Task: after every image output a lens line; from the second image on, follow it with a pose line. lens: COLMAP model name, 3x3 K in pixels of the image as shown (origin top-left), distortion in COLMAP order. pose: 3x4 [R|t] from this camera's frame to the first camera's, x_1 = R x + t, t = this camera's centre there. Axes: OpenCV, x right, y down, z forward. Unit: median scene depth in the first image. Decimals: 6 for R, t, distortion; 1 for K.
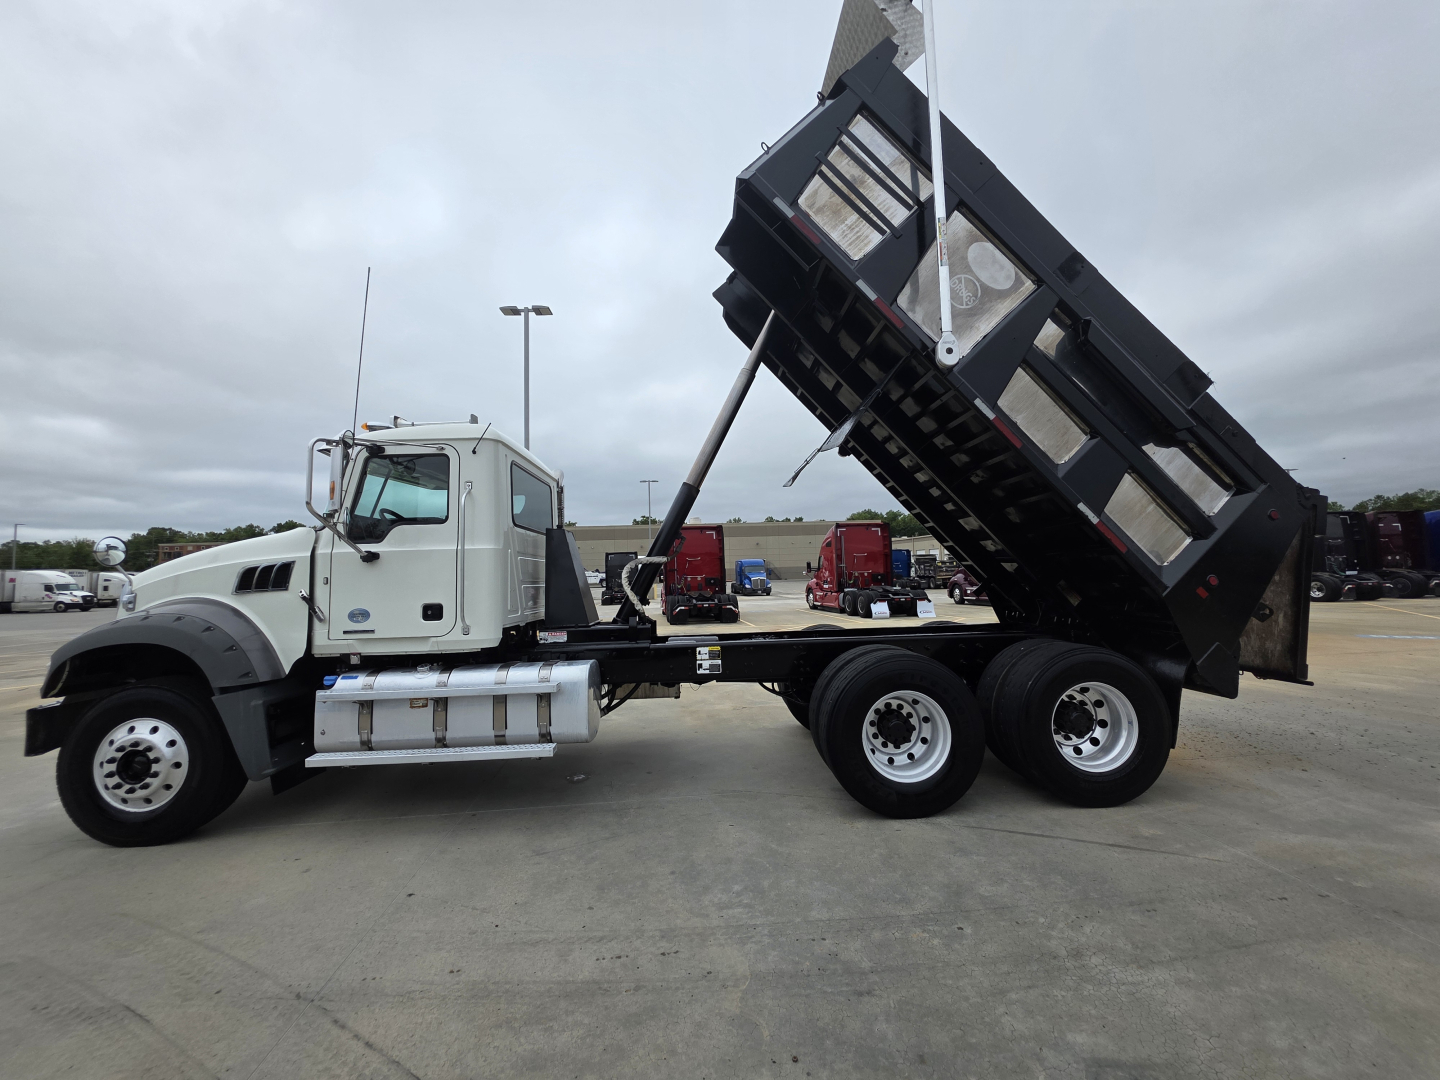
lens RADIAL K [[574.6, 0, 706.0], [0, 574.6, 521.5], [0, 0, 1]] dist [0.001033, 0.001689]
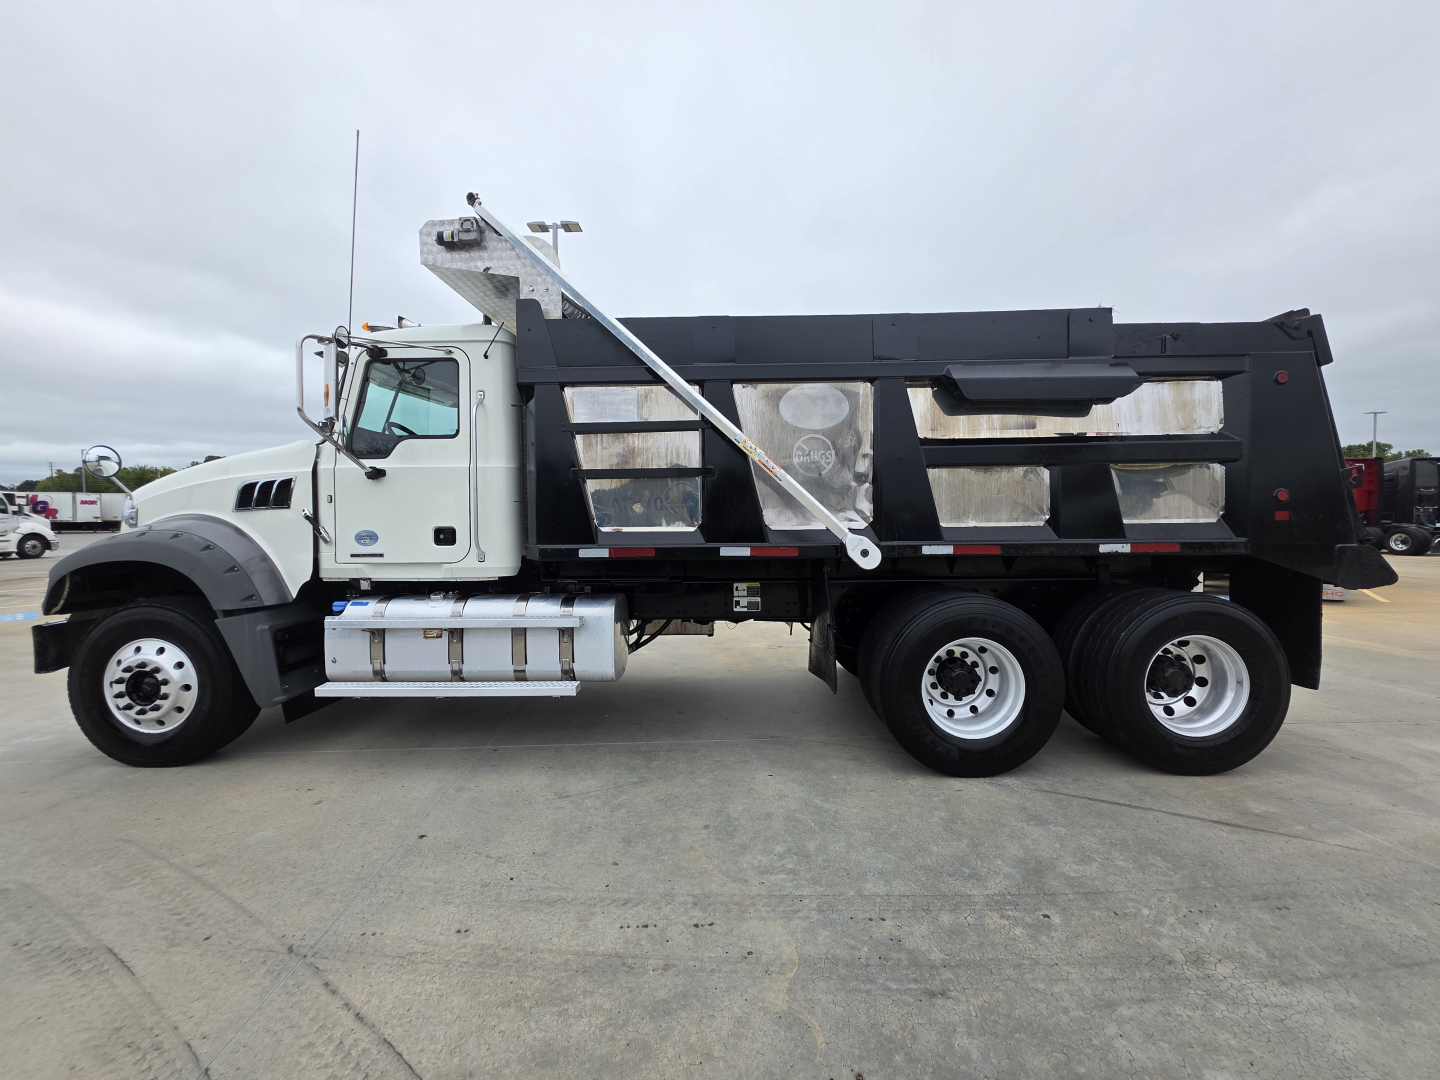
lens RADIAL K [[574.6, 0, 706.9], [0, 574.6, 527.0], [0, 0, 1]] dist [0.001033, 0.001689]
pose [[0.998345, 0.023944, -0.052286, -0.019381], [-0.017696, 0.992991, 0.116860, 0.035563], [0.054718, -0.115742, 0.991771, 0.147376]]
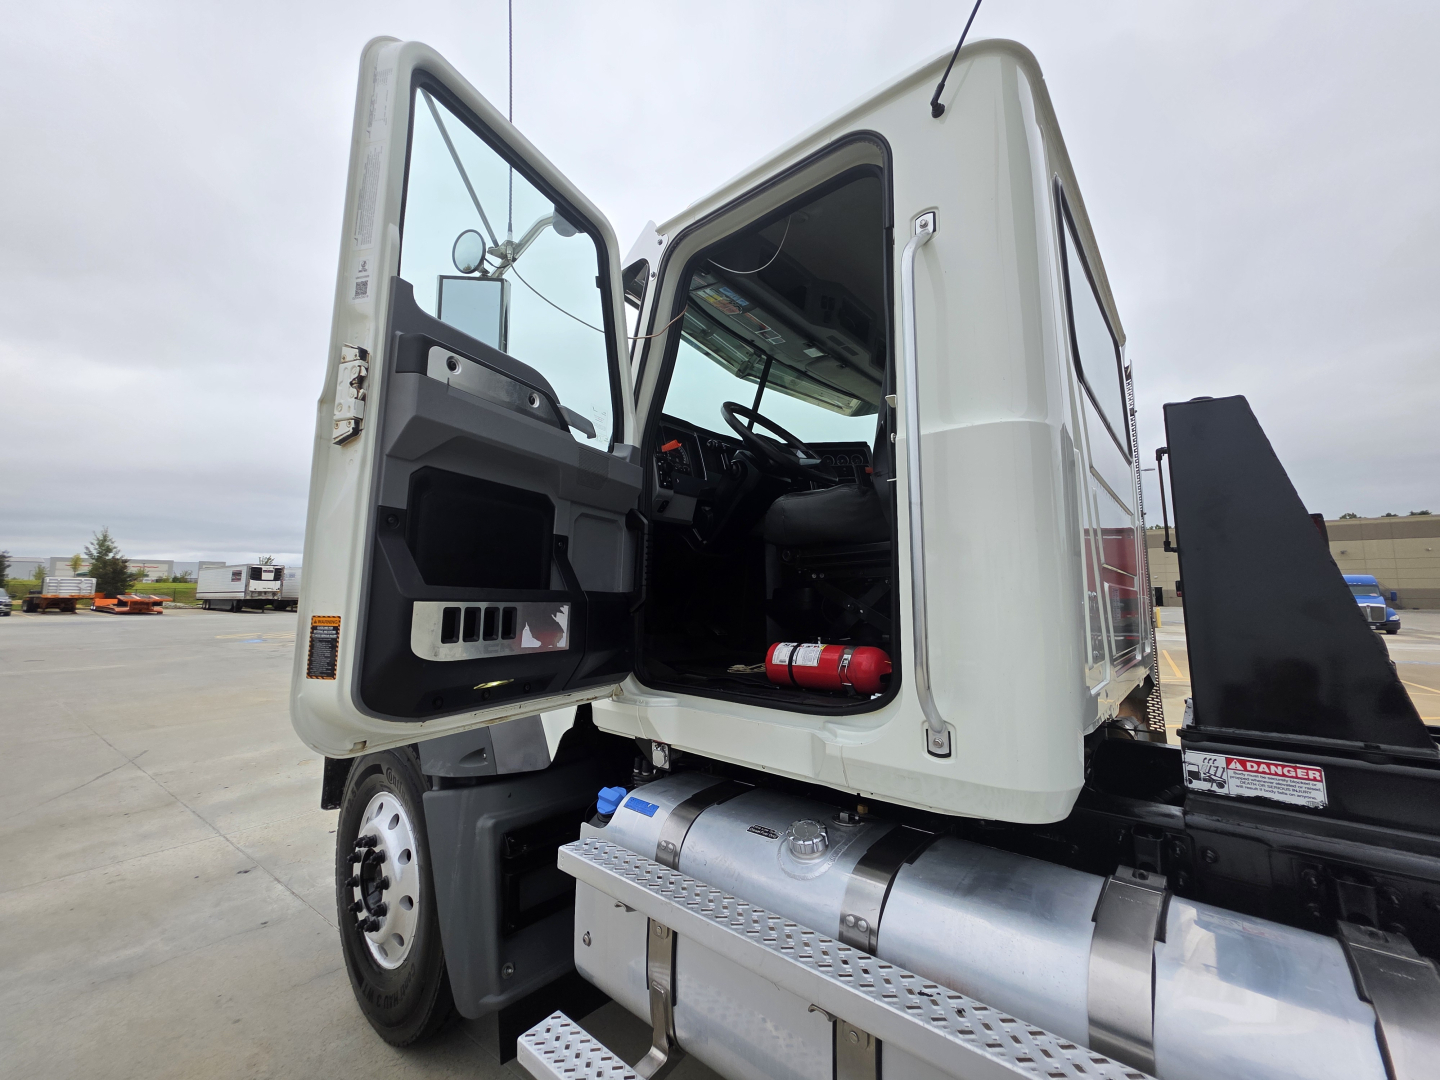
lens RADIAL K [[574.6, 0, 710.5], [0, 574.6, 536.8], [0, 0, 1]] dist [0.001033, 0.001689]
pose [[0.754027, -0.038840, -0.655694, -0.372789], [0.036853, 0.999179, -0.016807, 0.112783], [0.655809, -0.011491, 0.754839, 0.853450]]
